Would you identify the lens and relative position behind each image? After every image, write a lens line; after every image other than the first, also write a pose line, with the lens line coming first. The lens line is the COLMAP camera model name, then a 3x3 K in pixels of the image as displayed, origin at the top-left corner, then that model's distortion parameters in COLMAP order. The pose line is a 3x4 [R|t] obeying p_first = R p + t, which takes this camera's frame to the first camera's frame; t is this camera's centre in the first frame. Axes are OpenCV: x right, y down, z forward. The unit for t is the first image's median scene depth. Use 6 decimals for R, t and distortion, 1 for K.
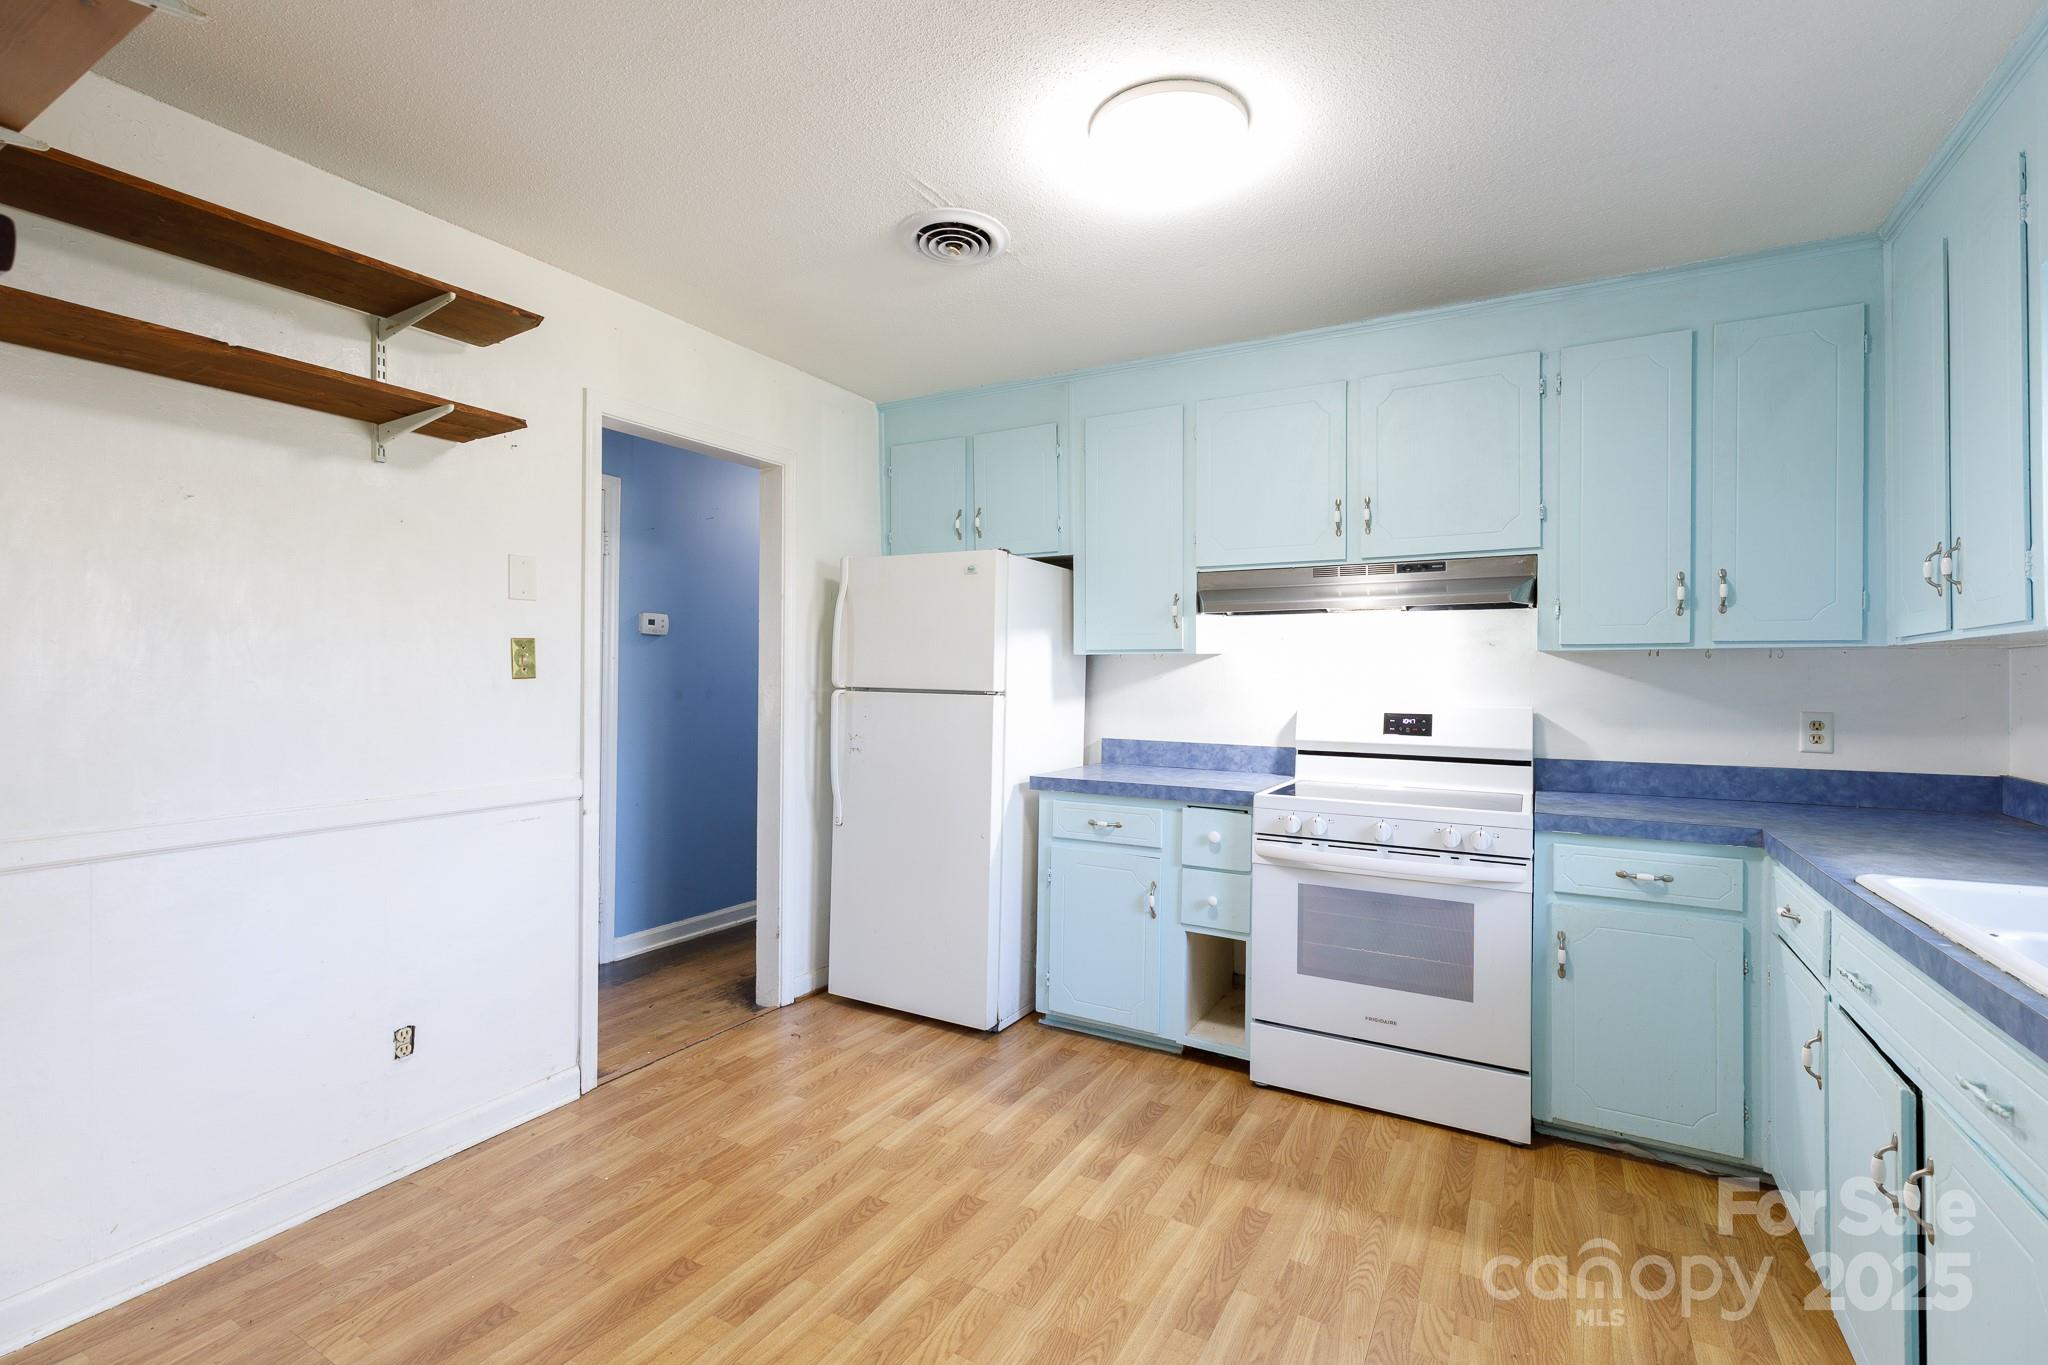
lens RADIAL K [[913.2, 0, 1026.0], [0, 913.2, 677.1], [0, 0, 1]] dist [-0.000811, 0.000541]
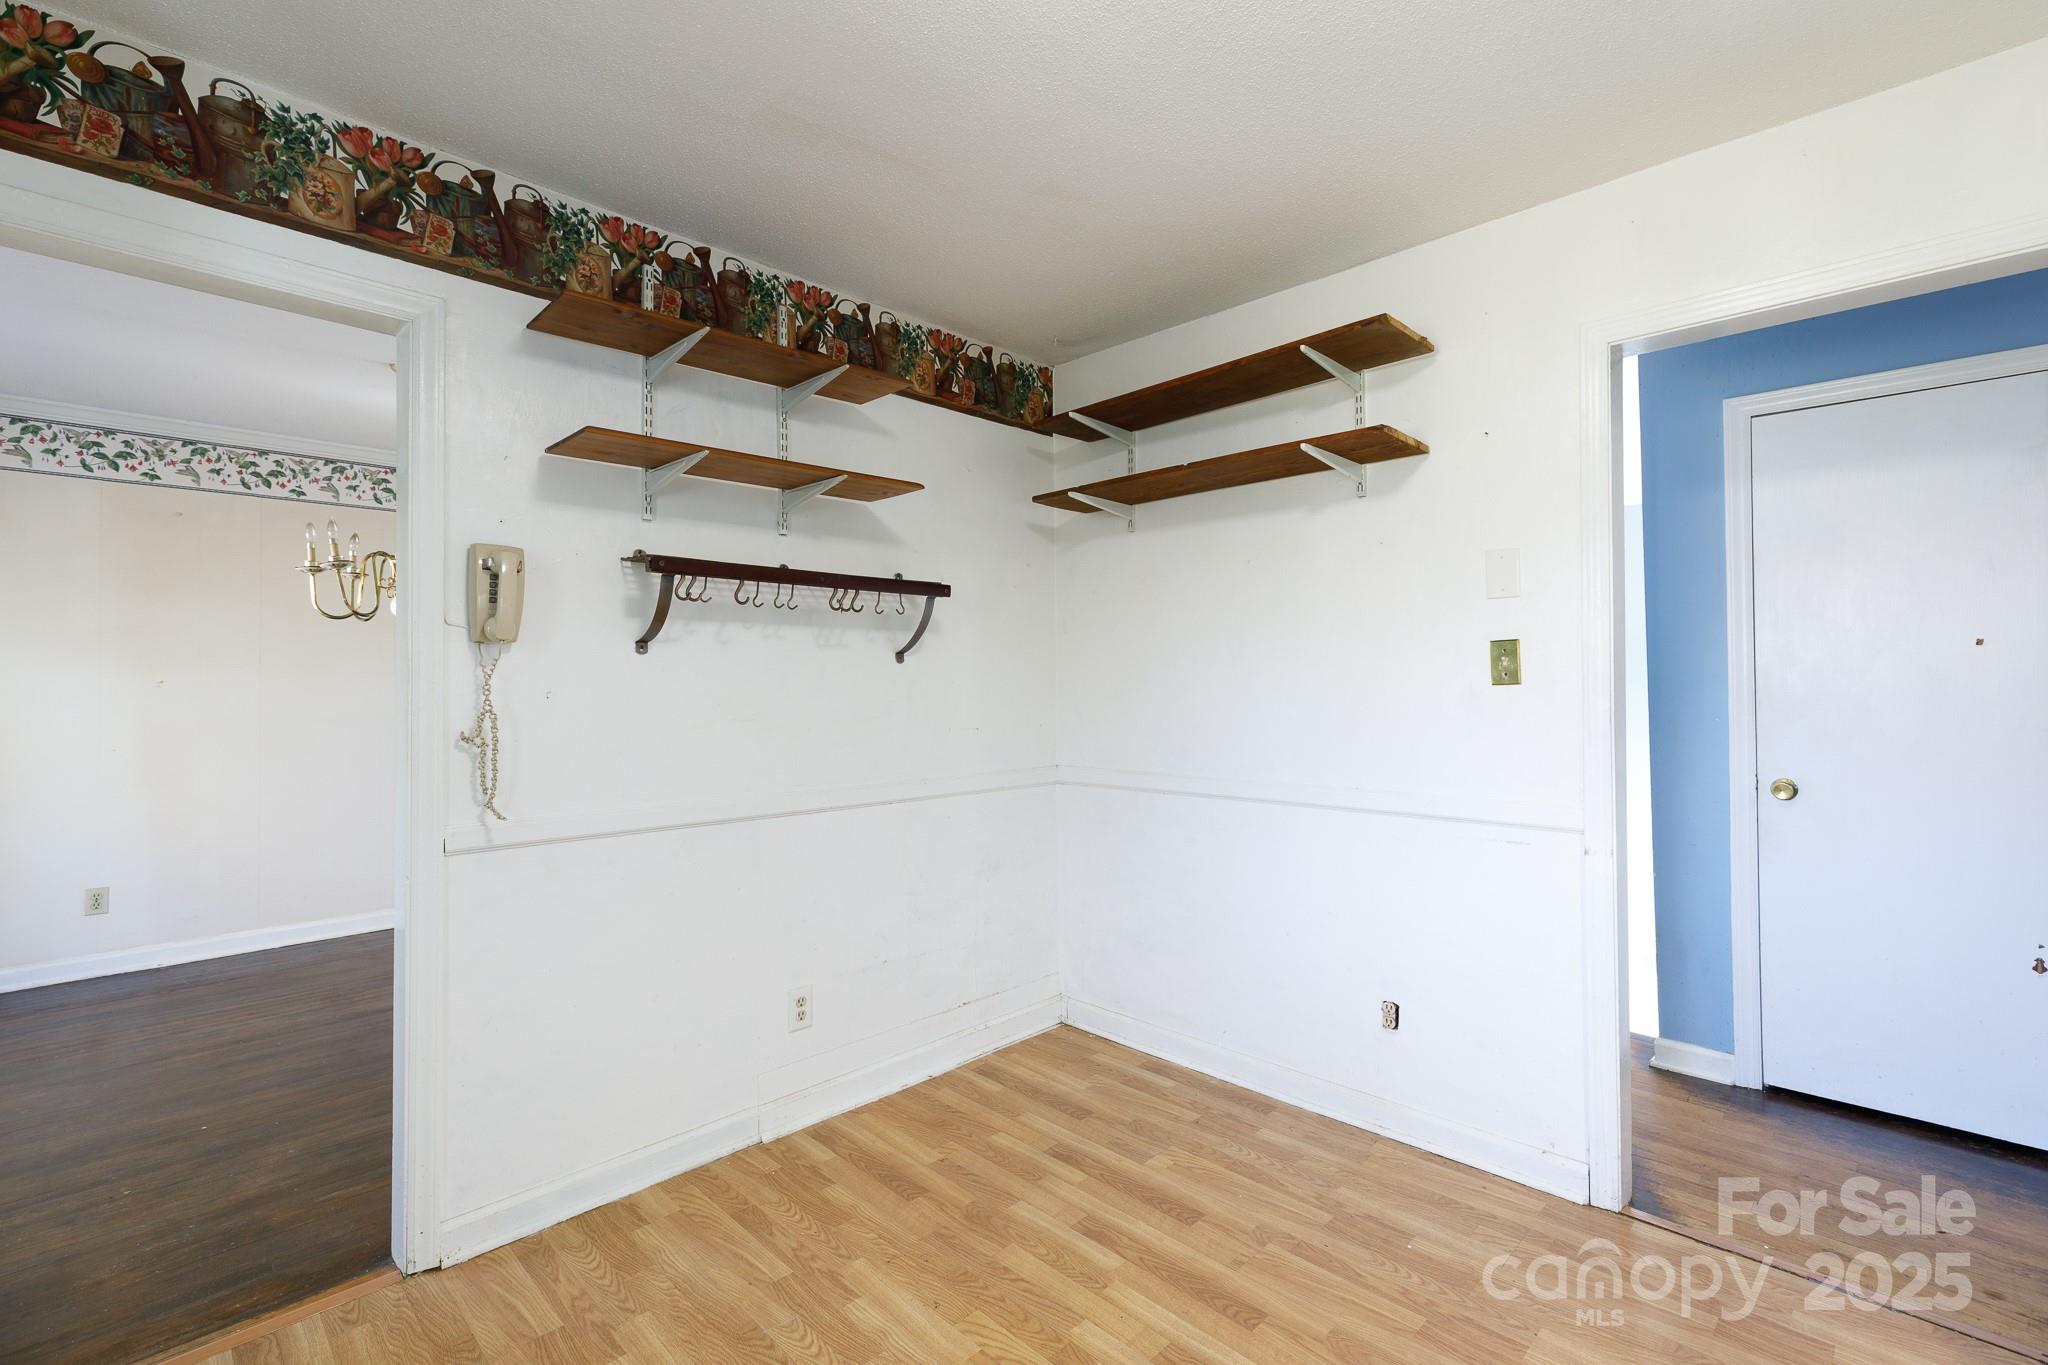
lens RADIAL K [[913.2, 0, 1029.6], [0, 913.2, 678.6], [0, 0, 1]] dist [-0.000811, 0.000541]
pose [[-0.270024, -0.007522, -0.962824, 0.531244], [0.000832, 0.999967, -0.008045, 0.002821], [0.962853, -0.002973, -0.270009, 0.939117]]
